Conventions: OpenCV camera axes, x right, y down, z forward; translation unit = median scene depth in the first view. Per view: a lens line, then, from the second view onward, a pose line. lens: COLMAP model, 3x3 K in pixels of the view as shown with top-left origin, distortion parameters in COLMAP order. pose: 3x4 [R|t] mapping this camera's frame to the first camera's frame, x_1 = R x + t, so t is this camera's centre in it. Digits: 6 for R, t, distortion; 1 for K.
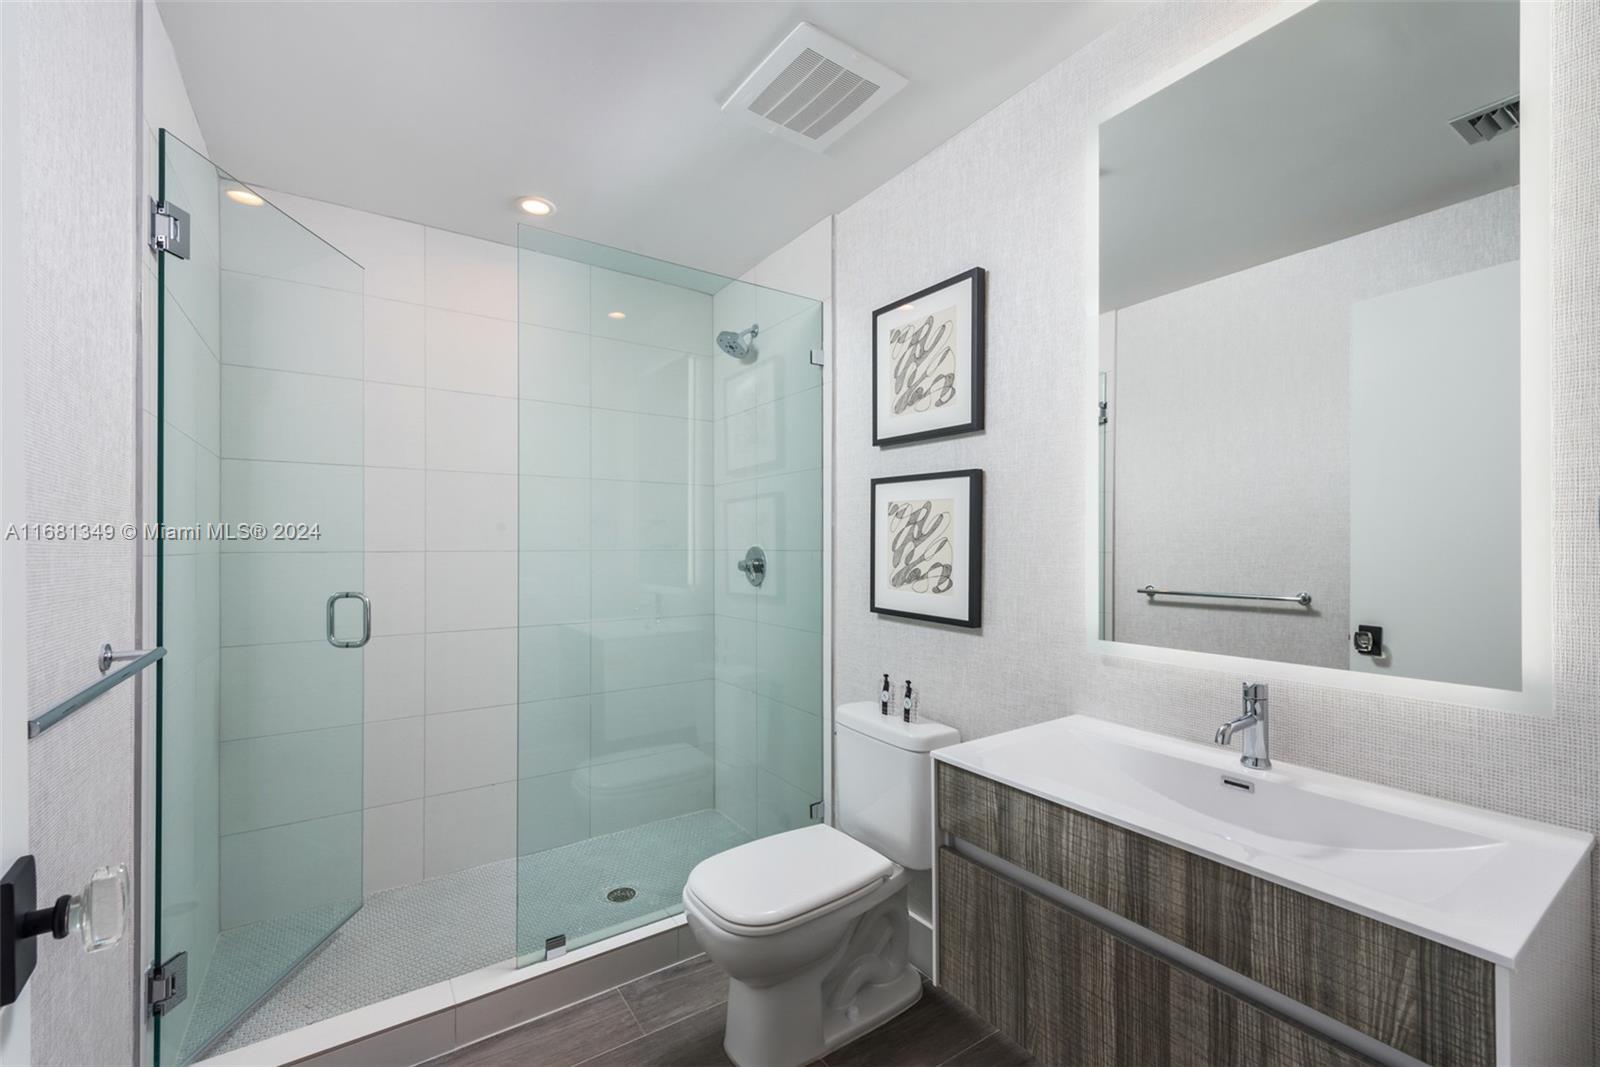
lens RADIAL K [[677.9, 0, 804.0], [0, 677.9, 535.3], [0, 0, 1]] dist [0.001616, -0.000098]
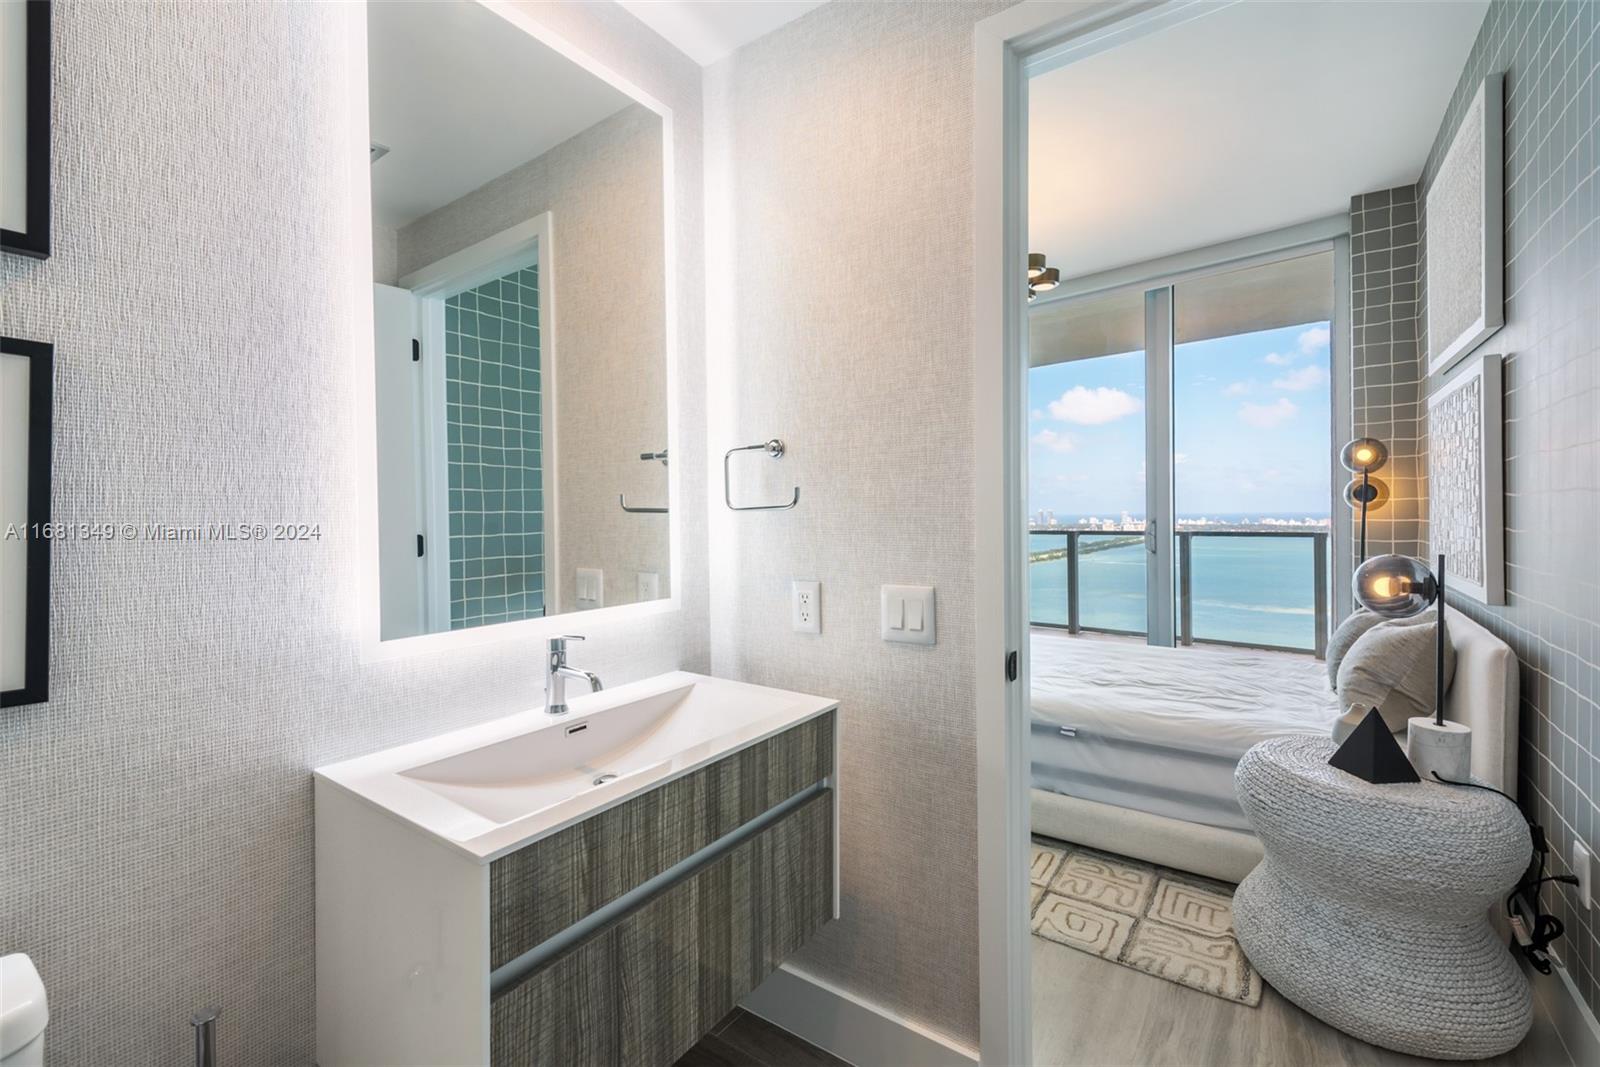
lens RADIAL K [[677.9, 0, 803.0], [0, 677.9, 523.7], [0, 0, 1]] dist [0.001616, -0.000098]
pose [[-0.351707, -0.006281, 0.936089, -0.601470], [0.003278, 0.999963, 0.007942, 0.033011], [-0.936104, 0.005862, -0.351673, 1.229030]]
